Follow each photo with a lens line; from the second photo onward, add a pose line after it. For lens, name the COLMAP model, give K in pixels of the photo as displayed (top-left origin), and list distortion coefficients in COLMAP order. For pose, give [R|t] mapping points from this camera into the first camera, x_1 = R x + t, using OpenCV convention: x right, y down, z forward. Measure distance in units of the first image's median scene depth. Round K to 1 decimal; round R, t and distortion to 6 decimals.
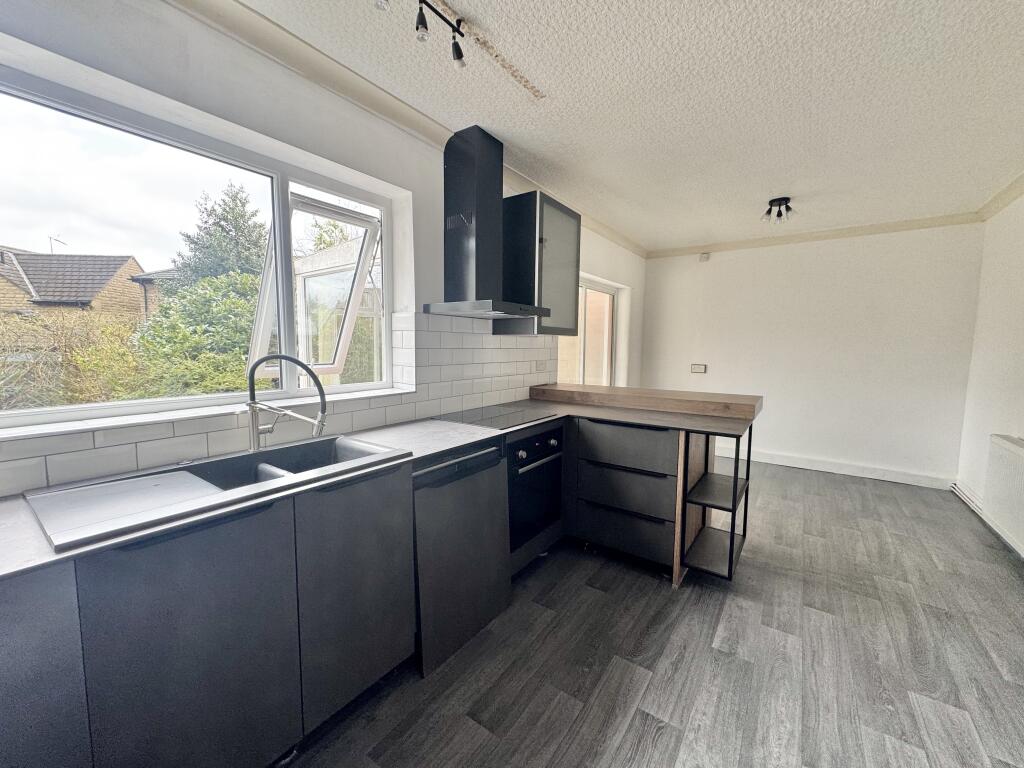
lens RADIAL K [[407.6, 0, 505.4], [0, 407.6, 382.4], [0, 0, 1]] dist [0.003480, 0.000807]
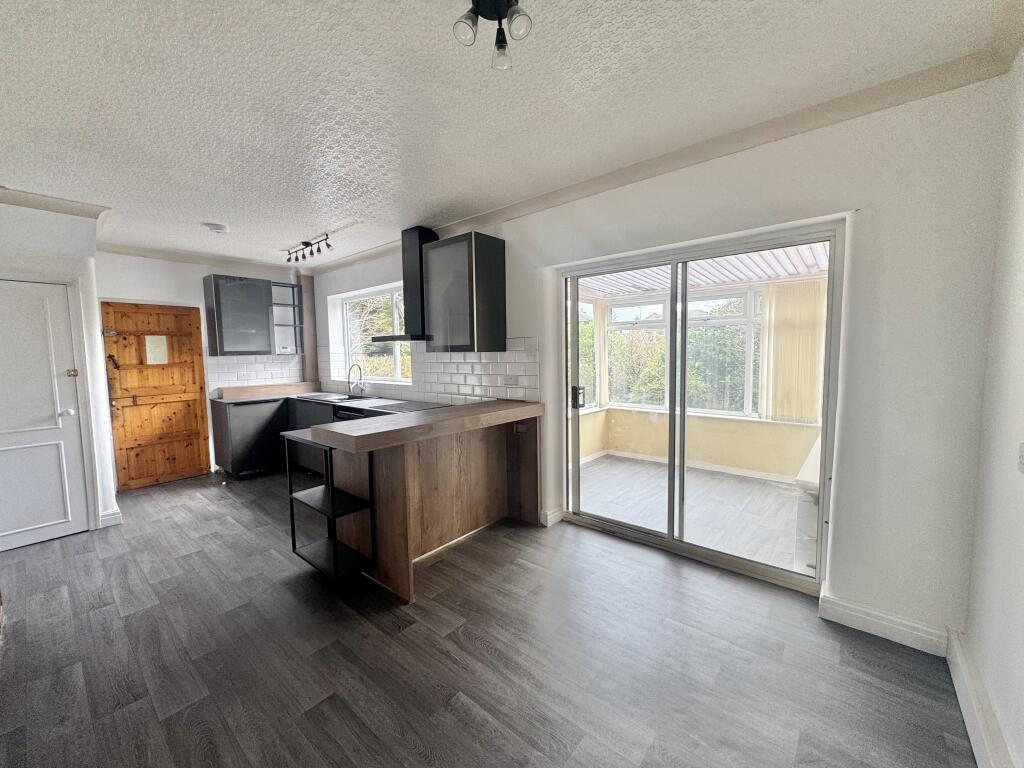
lens RADIAL K [[407.6, 0, 512.0], [0, 407.6, 383.7], [0, 0, 1]] dist [0.003480, 0.000807]
pose [[-0.067375, 0.072323, -0.995103, 2.258558], [-0.075404, 0.994148, 0.077359, -0.235834], [0.994874, 0.080247, -0.061527, 2.357223]]
